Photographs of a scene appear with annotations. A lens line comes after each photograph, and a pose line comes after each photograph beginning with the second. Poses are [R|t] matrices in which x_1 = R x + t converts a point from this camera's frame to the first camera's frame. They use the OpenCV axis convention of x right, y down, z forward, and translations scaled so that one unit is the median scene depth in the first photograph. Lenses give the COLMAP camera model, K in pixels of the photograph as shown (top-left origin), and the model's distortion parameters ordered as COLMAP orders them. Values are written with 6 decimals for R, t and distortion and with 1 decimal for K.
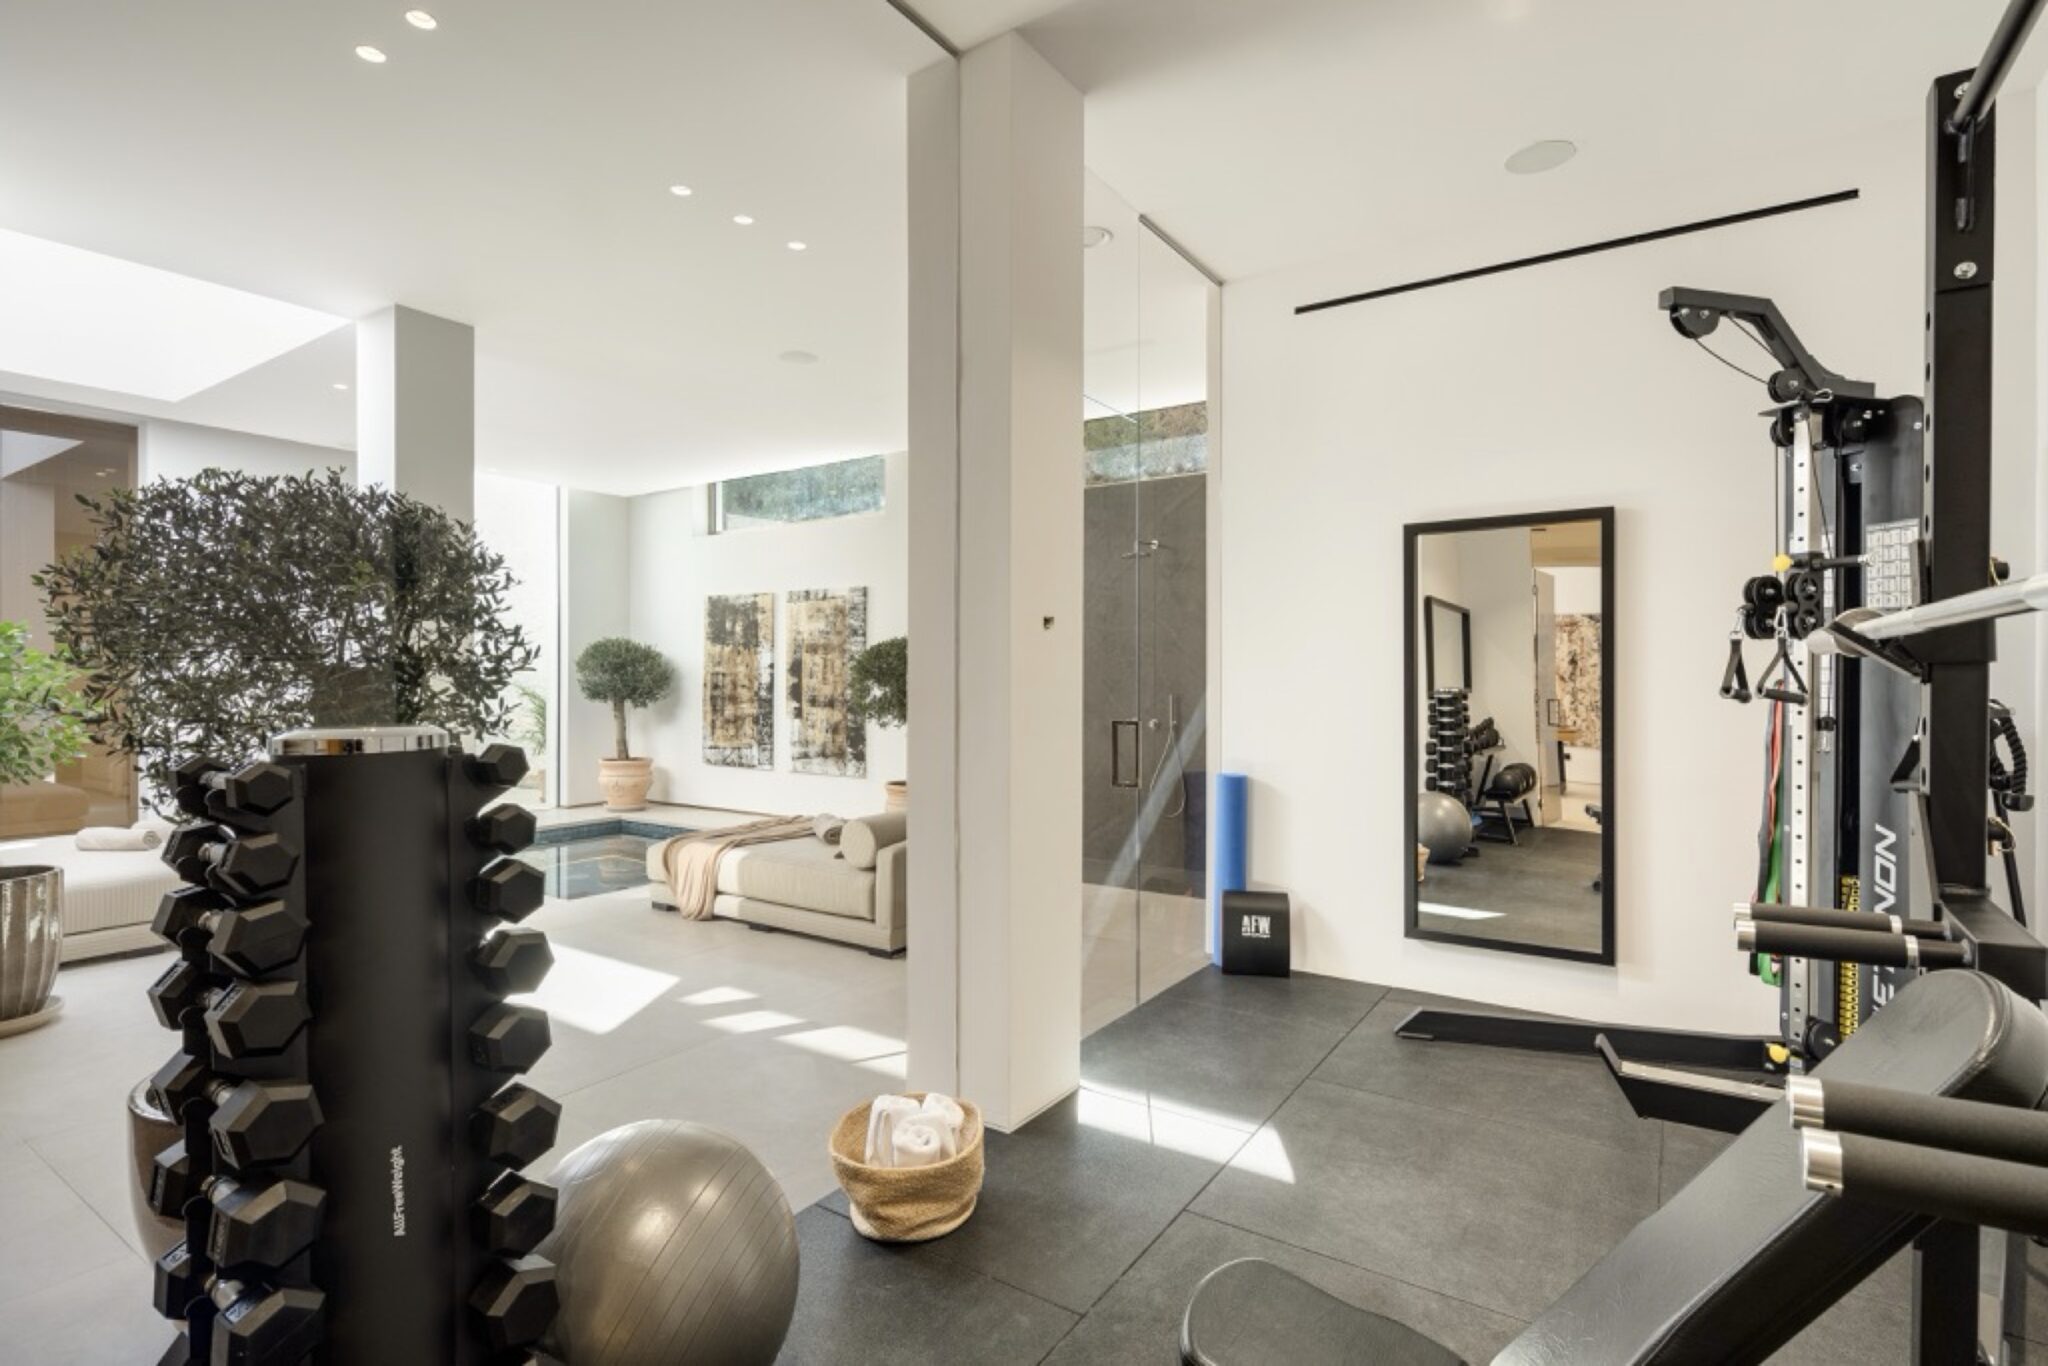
lens RADIAL K [[980.6, 0, 1020.2], [0, 980.6, 680.0], [0, 0, 1]] dist [0.002503, 0.000044]
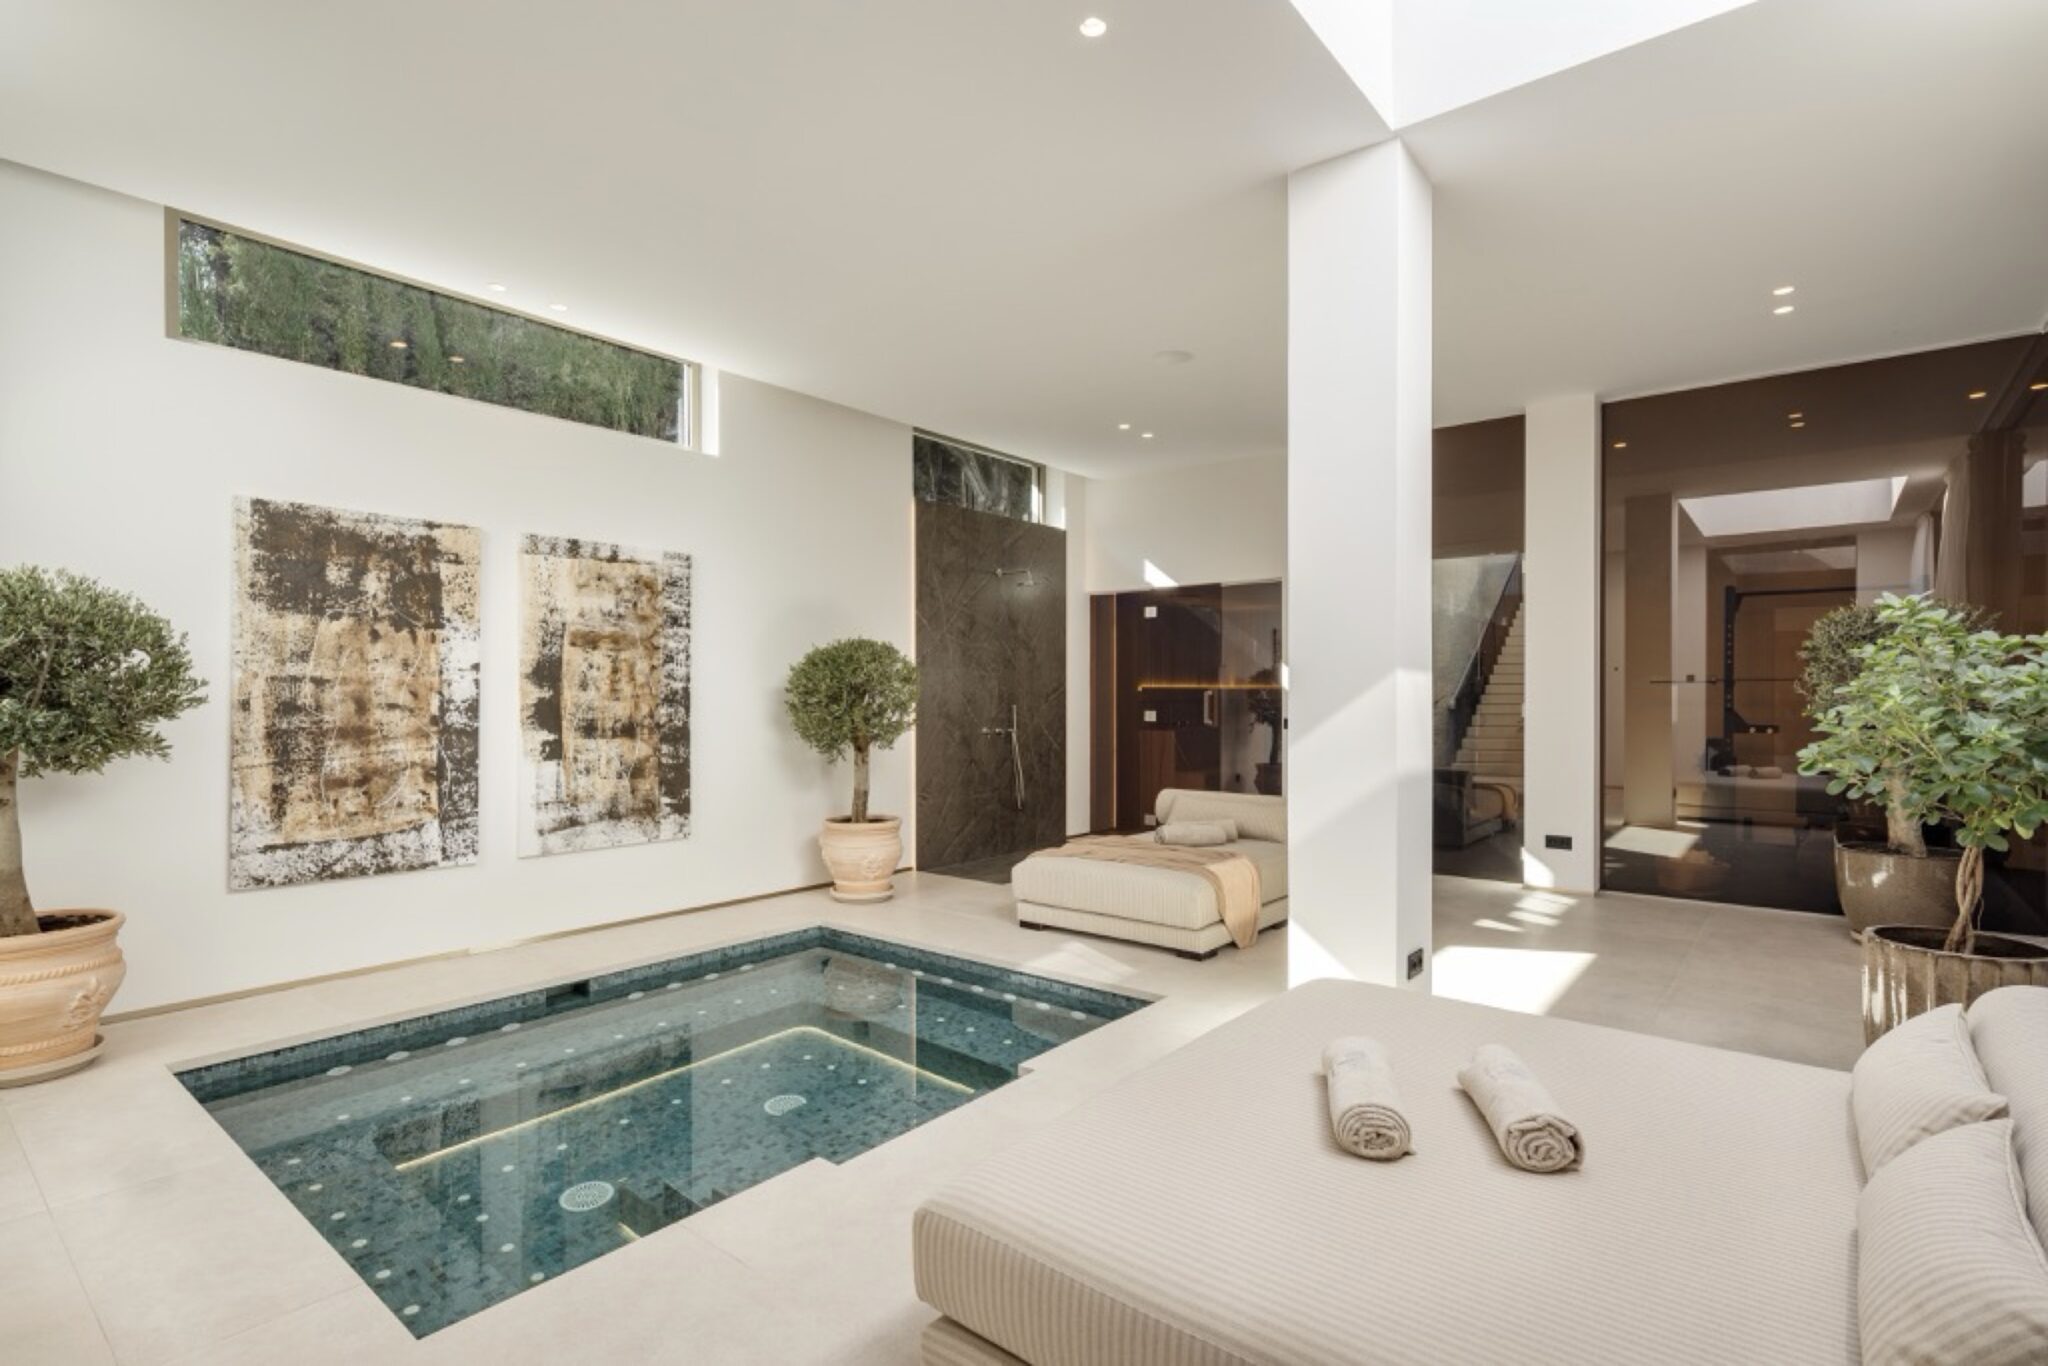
lens RADIAL K [[980.6, 0, 1020.6], [0, 980.6, 700.2], [0, 0, 1]] dist [0.002503, 0.000044]
pose [[0.100663, -0.008628, 0.994883, -0.767920], [0.001014, 0.999963, 0.008570, -0.000409], [-0.994920, 0.000147, 0.100668, 0.671742]]
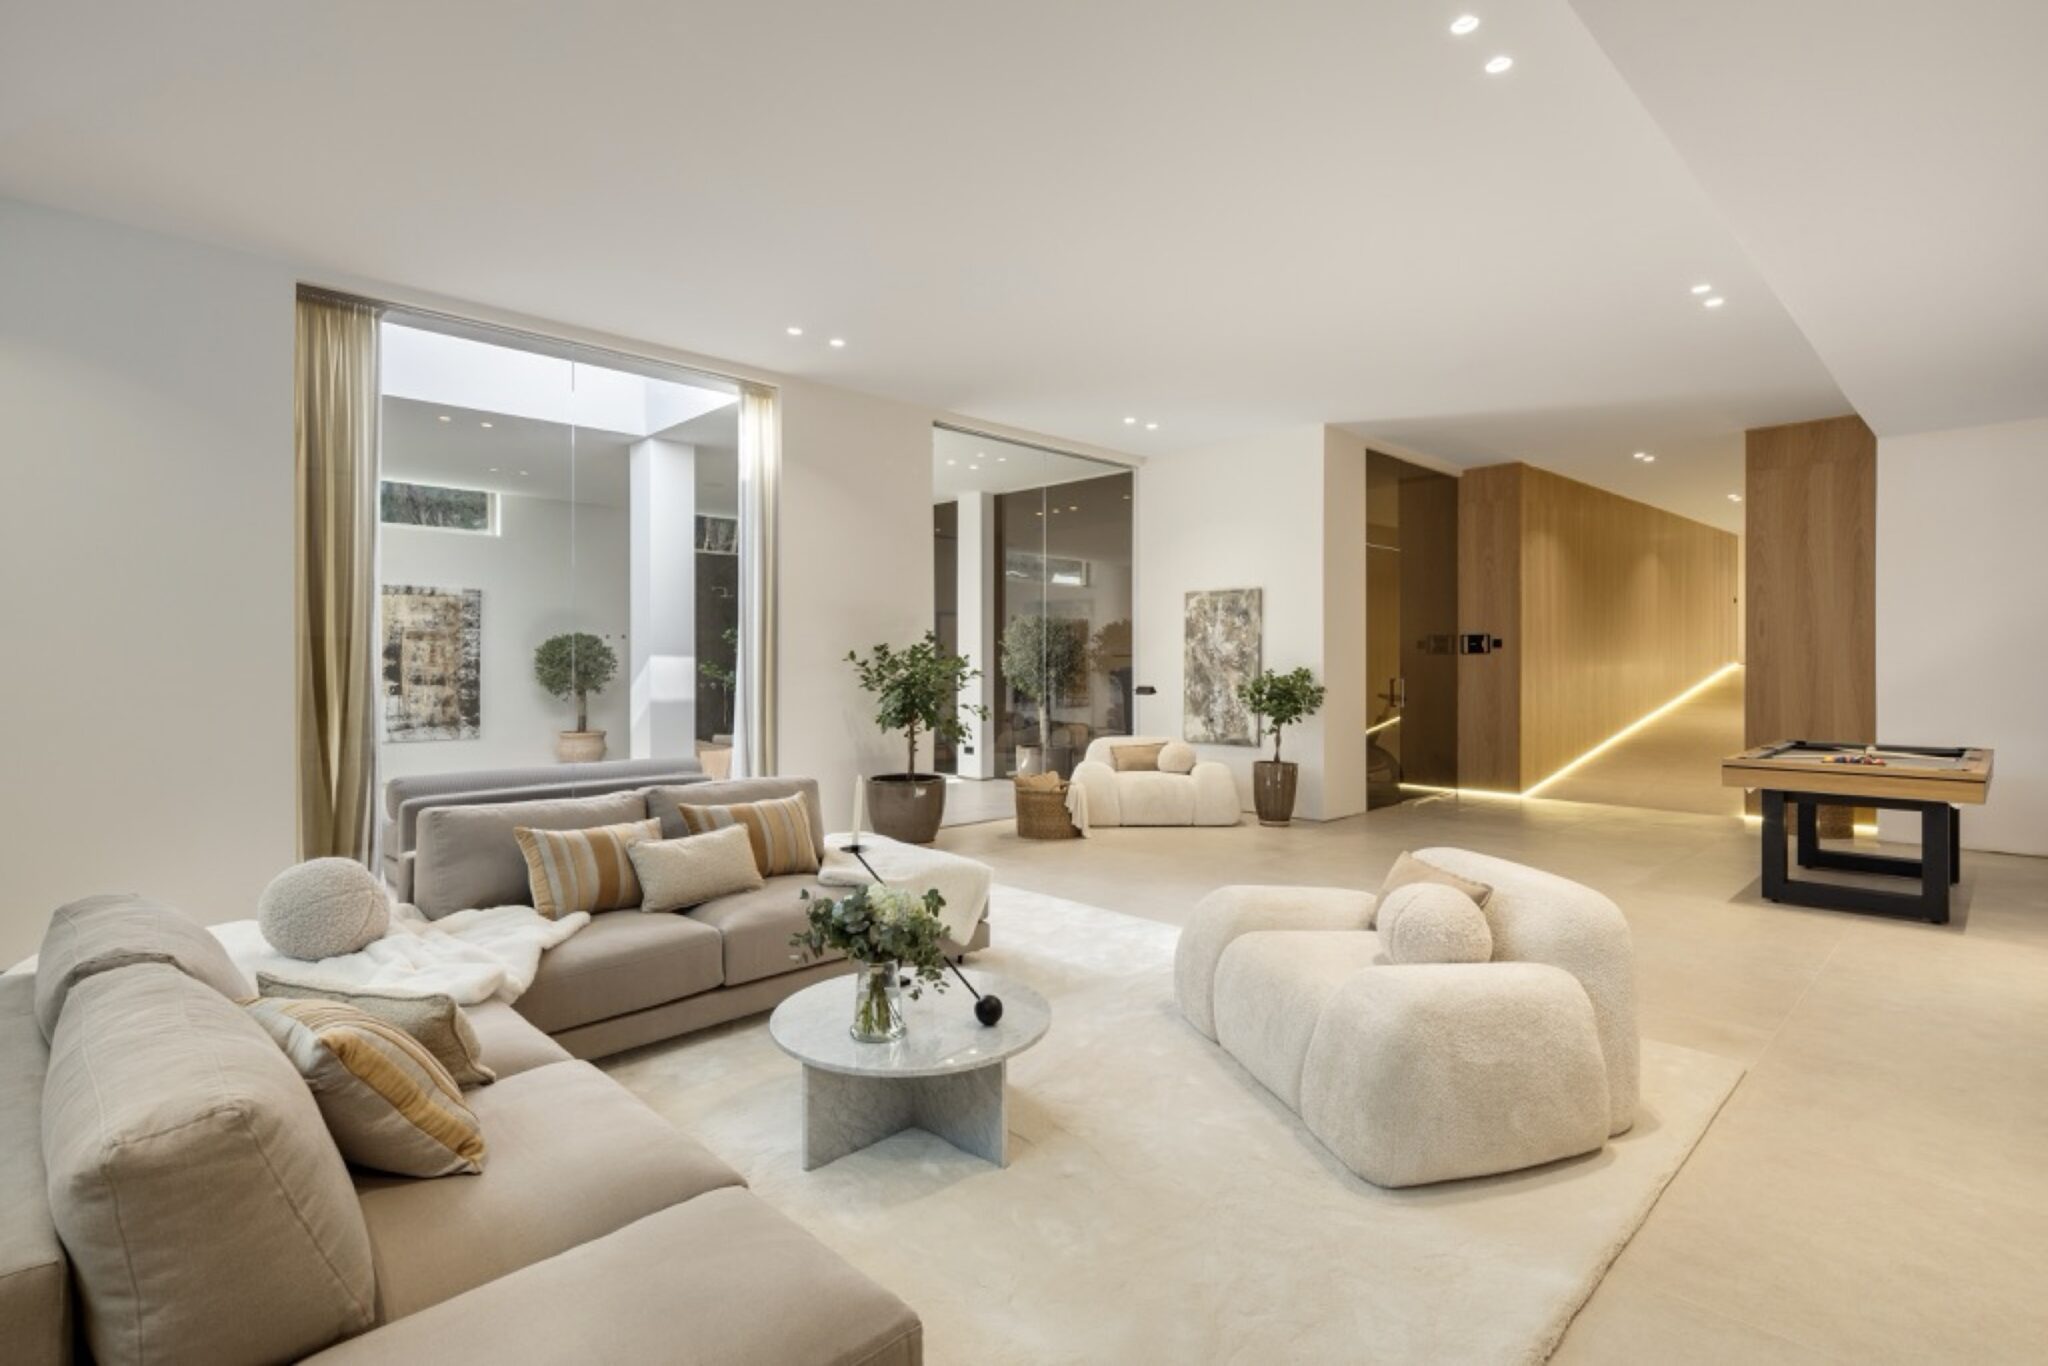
lens RADIAL K [[980.6, 0, 1022.6], [0, 980.6, 662.2], [0, 0, 1]] dist [0.002503, 0.000044]
pose [[0.203300, -0.002493, 0.979113, -1.209602], [-0.001726, 0.999994, 0.002904, -0.004762], [-0.979115, -0.002280, 0.203294, 0.042050]]
